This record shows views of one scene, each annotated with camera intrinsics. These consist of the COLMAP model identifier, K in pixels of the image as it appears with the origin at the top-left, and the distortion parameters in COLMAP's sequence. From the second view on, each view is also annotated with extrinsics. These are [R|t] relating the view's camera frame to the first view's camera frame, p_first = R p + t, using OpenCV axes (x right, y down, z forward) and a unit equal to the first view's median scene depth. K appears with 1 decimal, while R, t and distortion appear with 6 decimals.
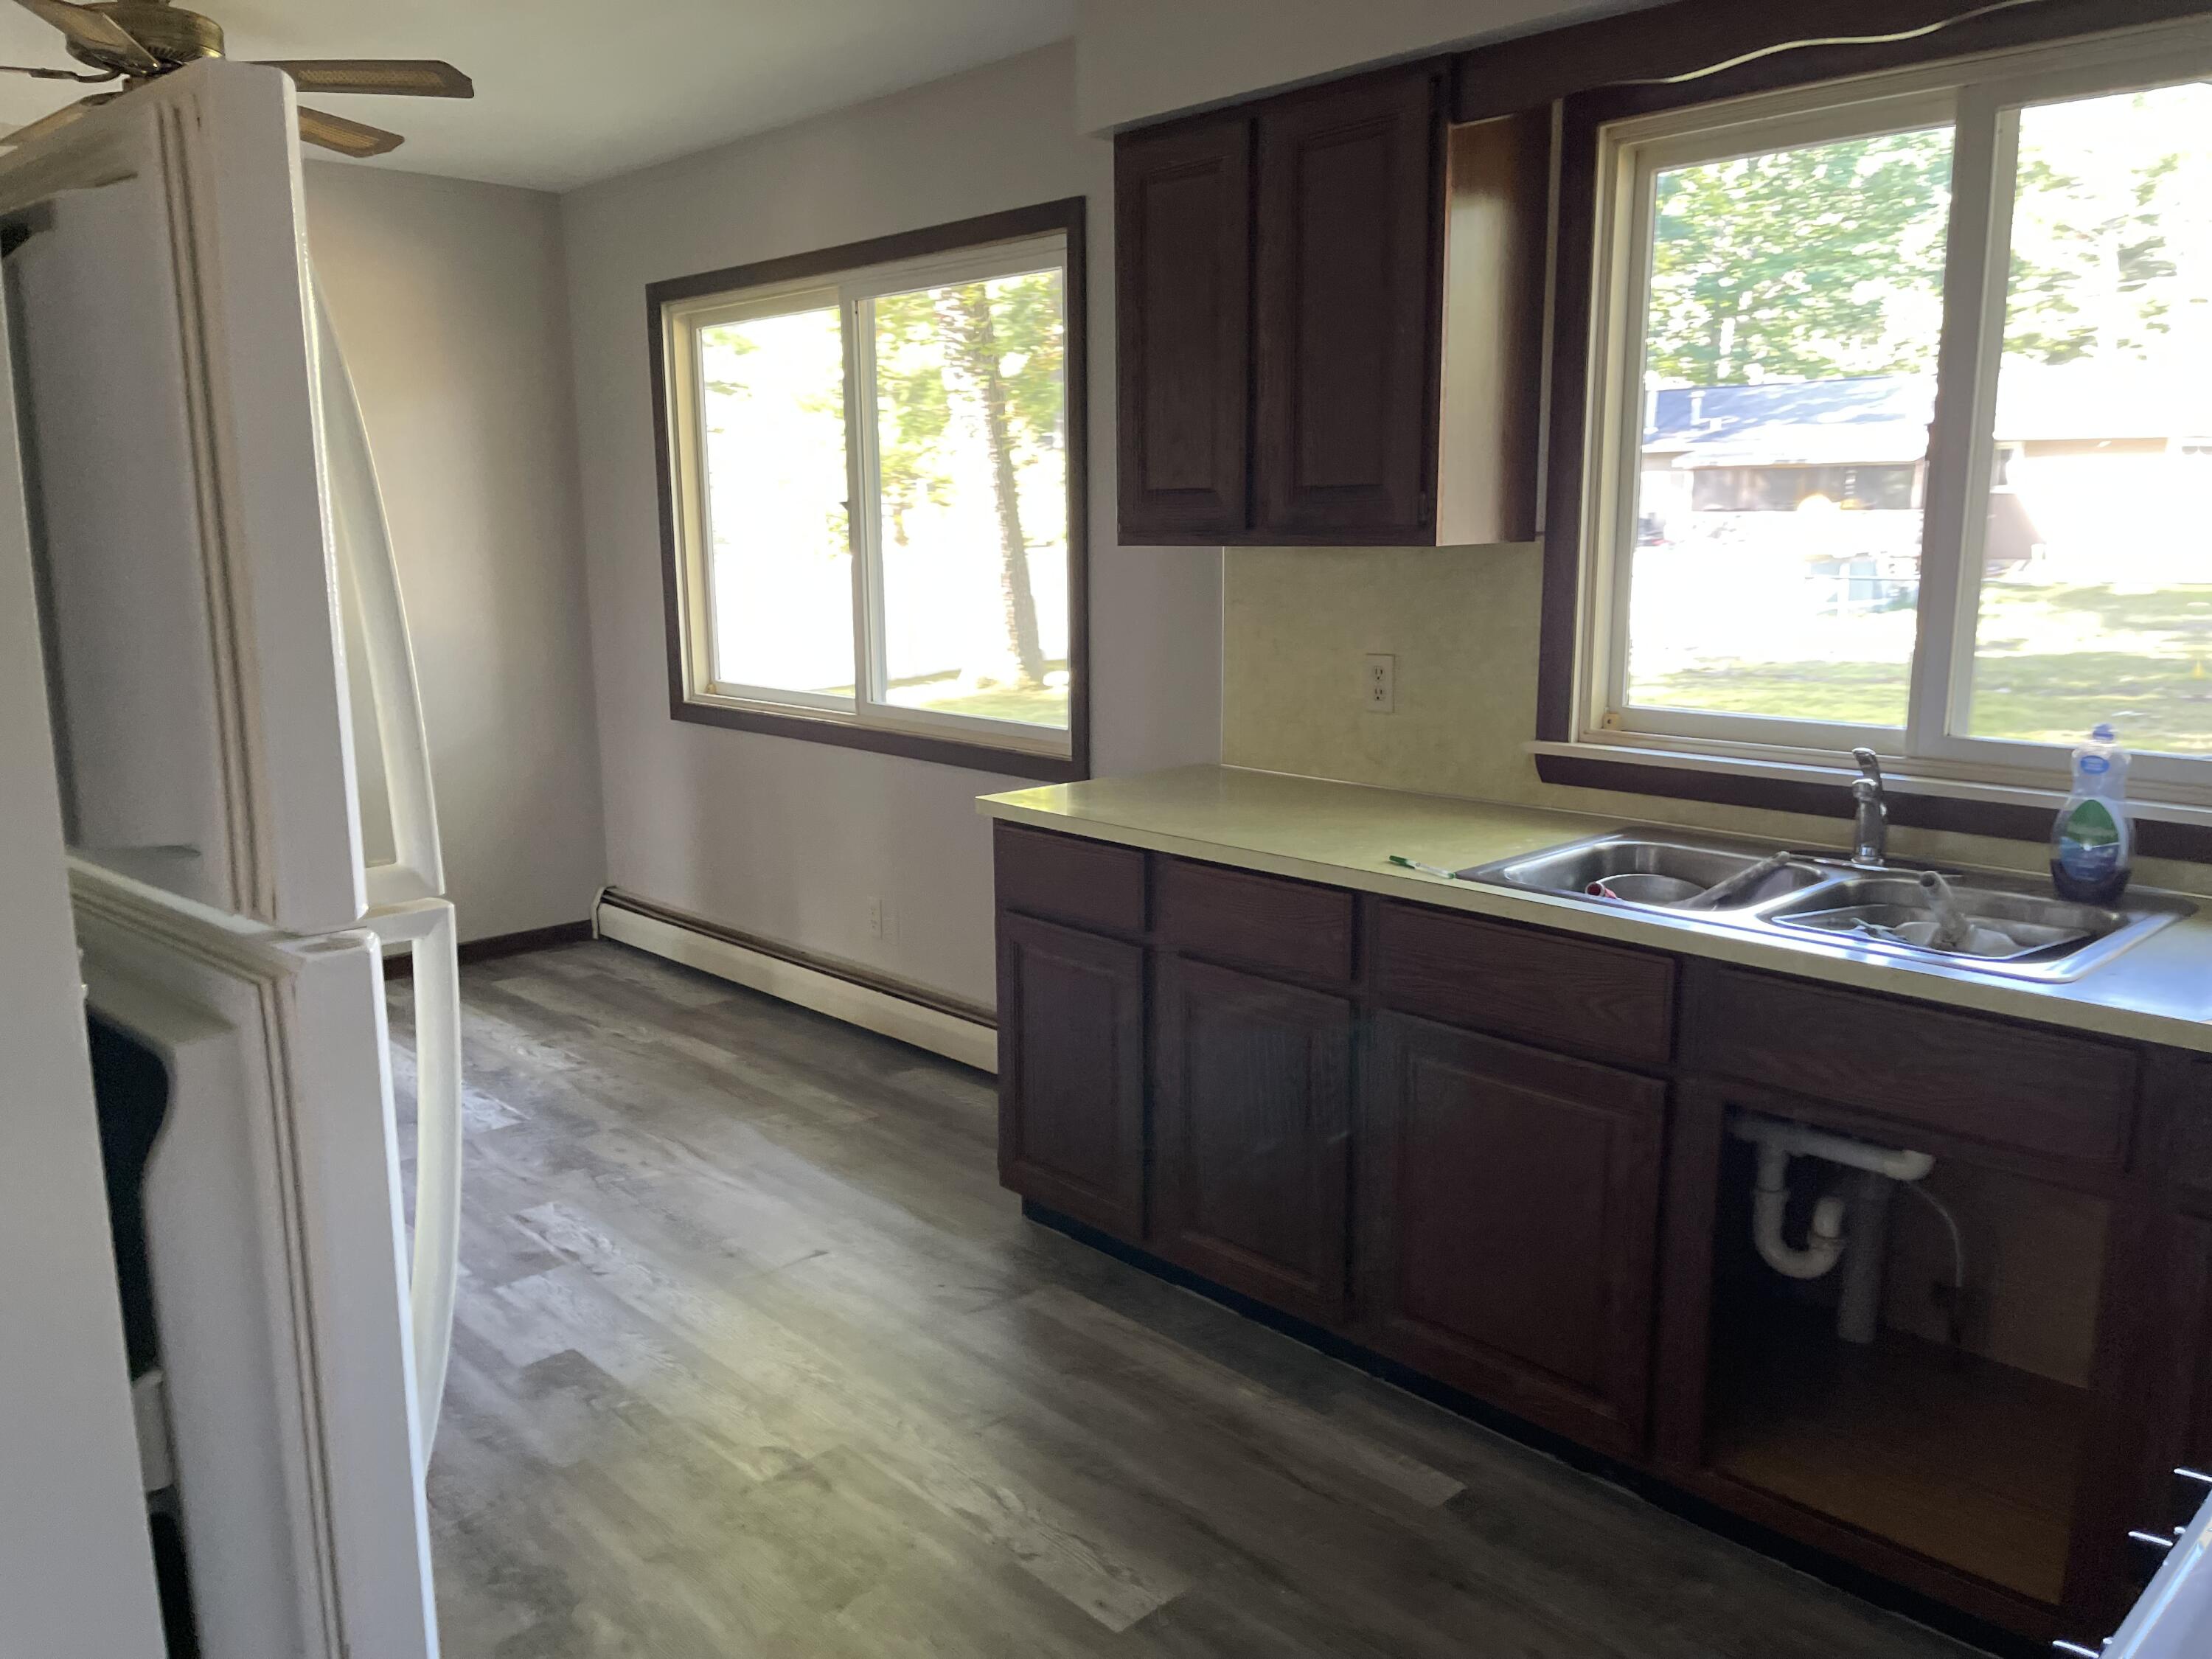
lens RADIAL K [[1683.3, 0, 1115.0], [0, 1683.3, 823.3], [0, 0, 1]] dist [0.012182, -0.003123]
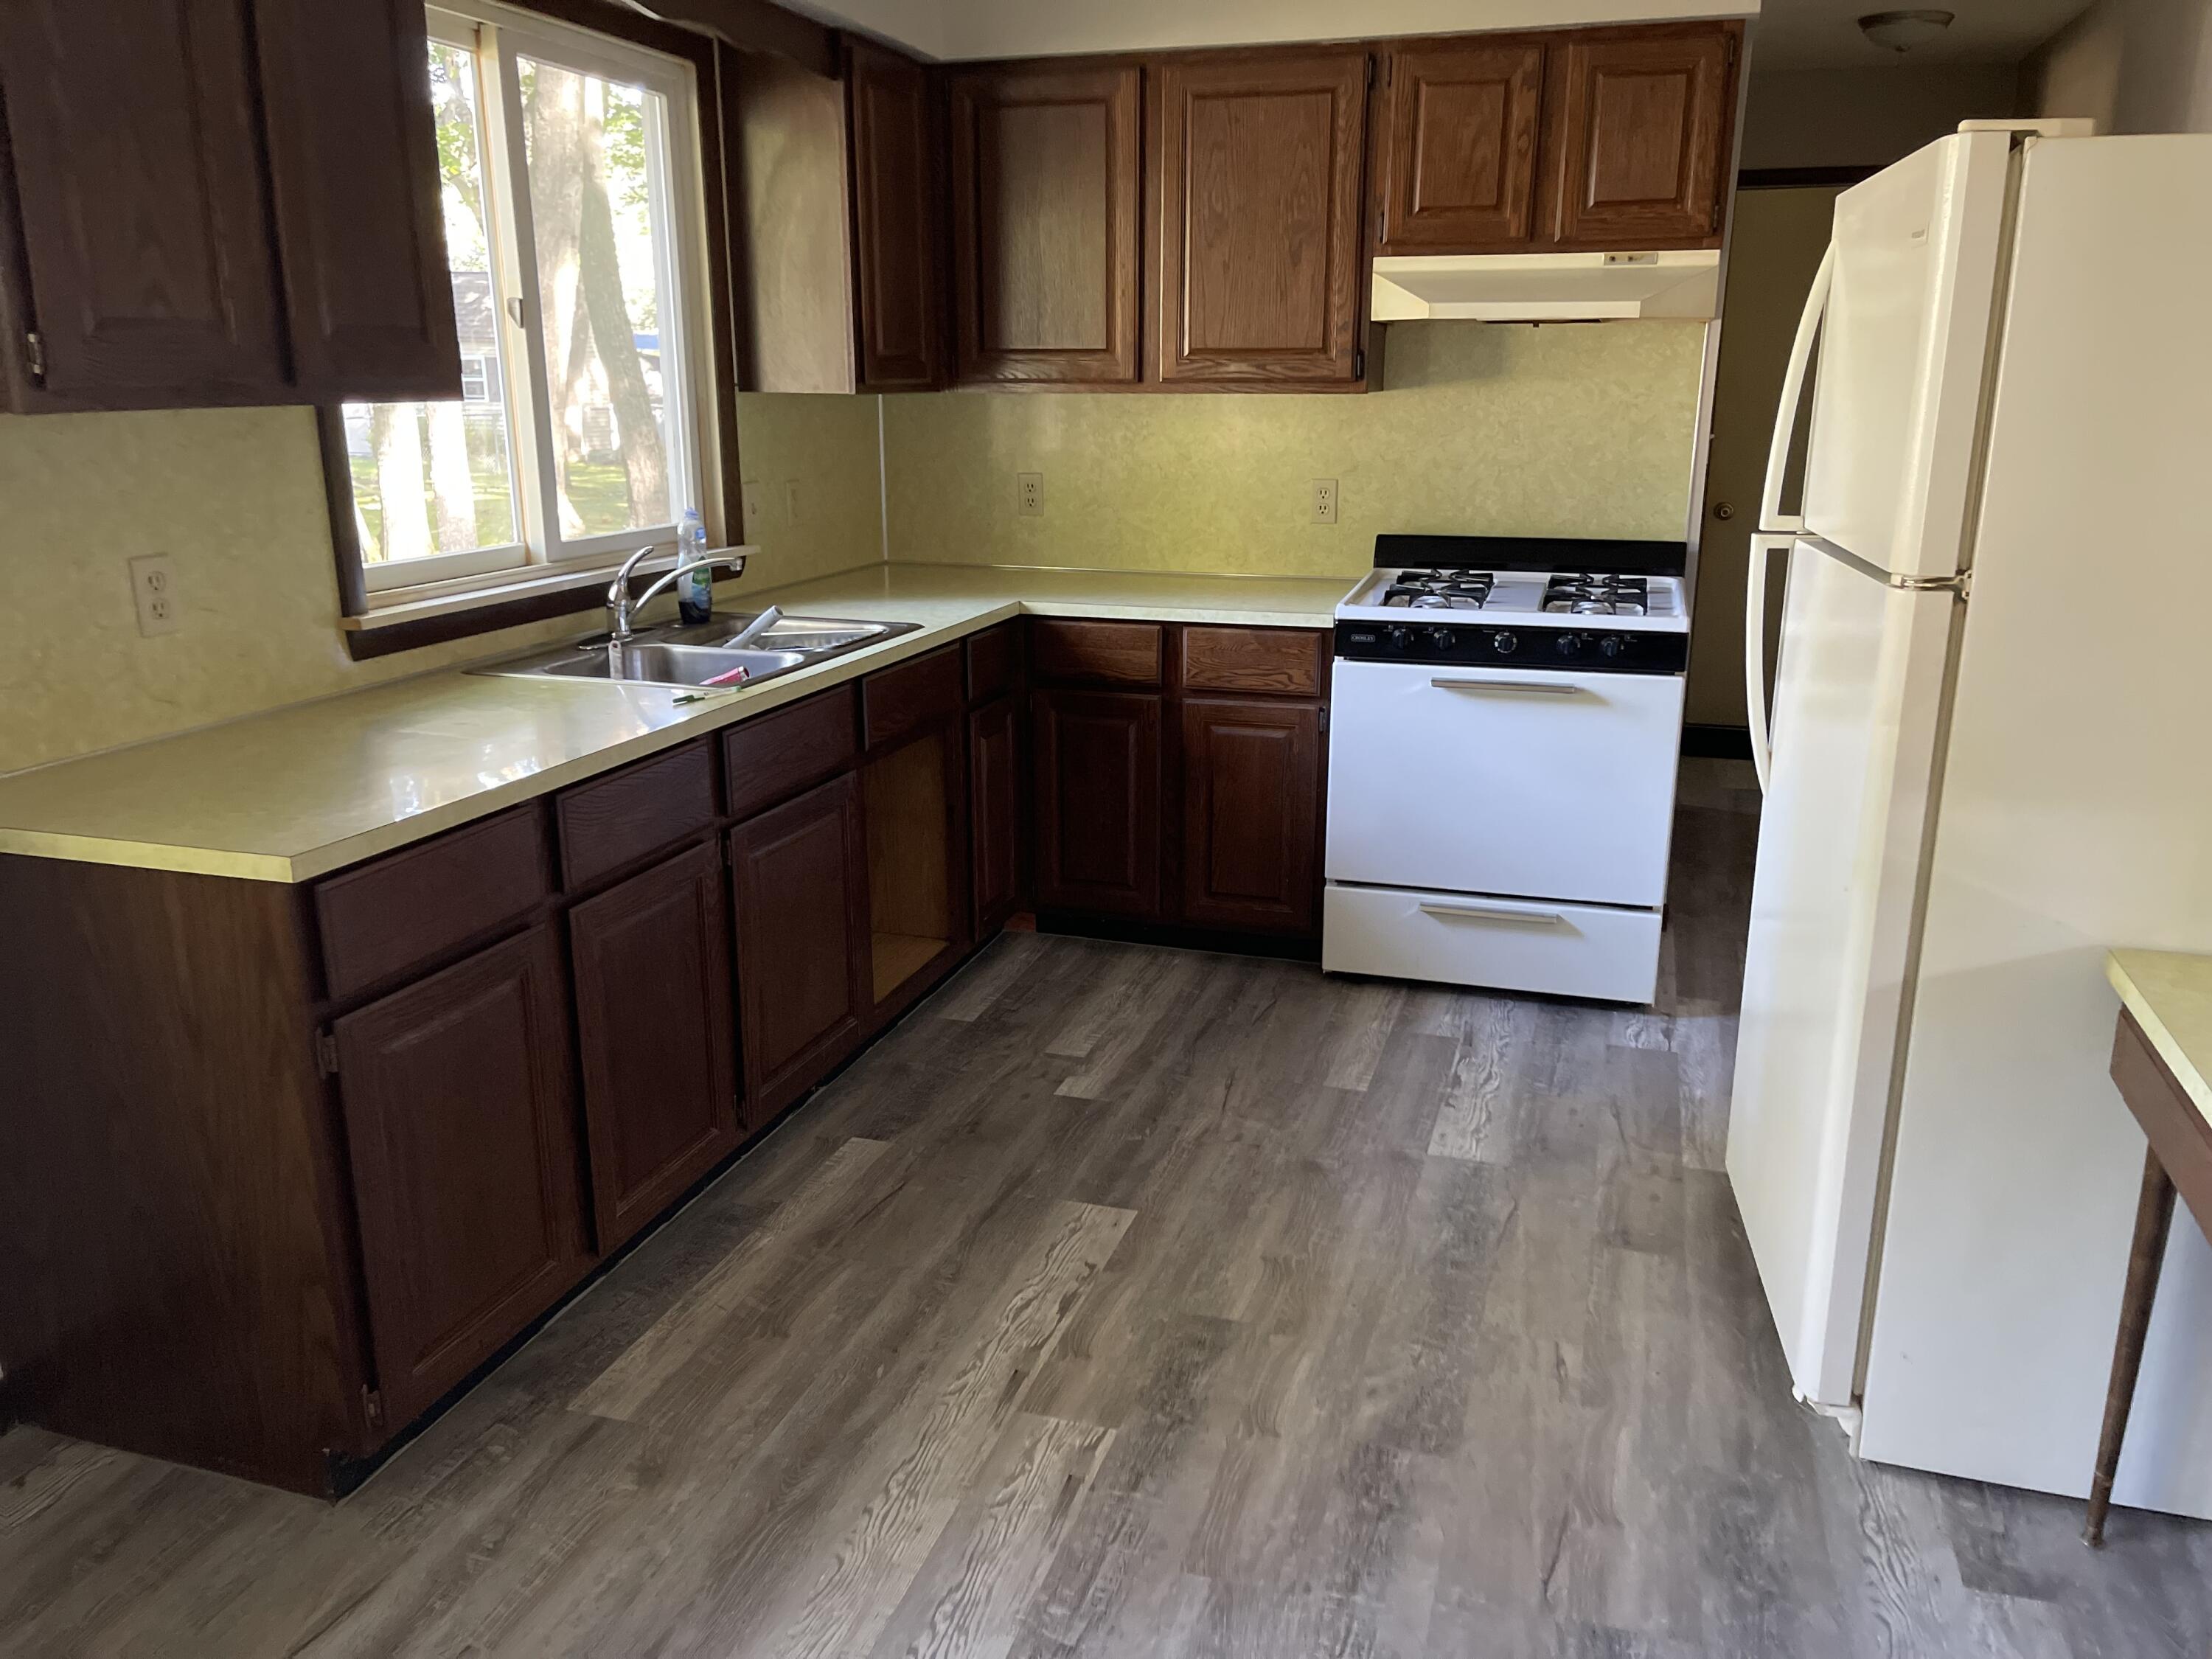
lens RADIAL K [[1683.3, 0, 1113.1], [0, 1683.3, 833.3], [0, 0, 1]] dist [0.012182, -0.003123]
pose [[-0.481009, -0.225335, 0.847263, -0.758946], [0.167141, 0.925111, 0.340929, -0.184528], [-0.860636, 0.305603, -0.407324, 1.059427]]
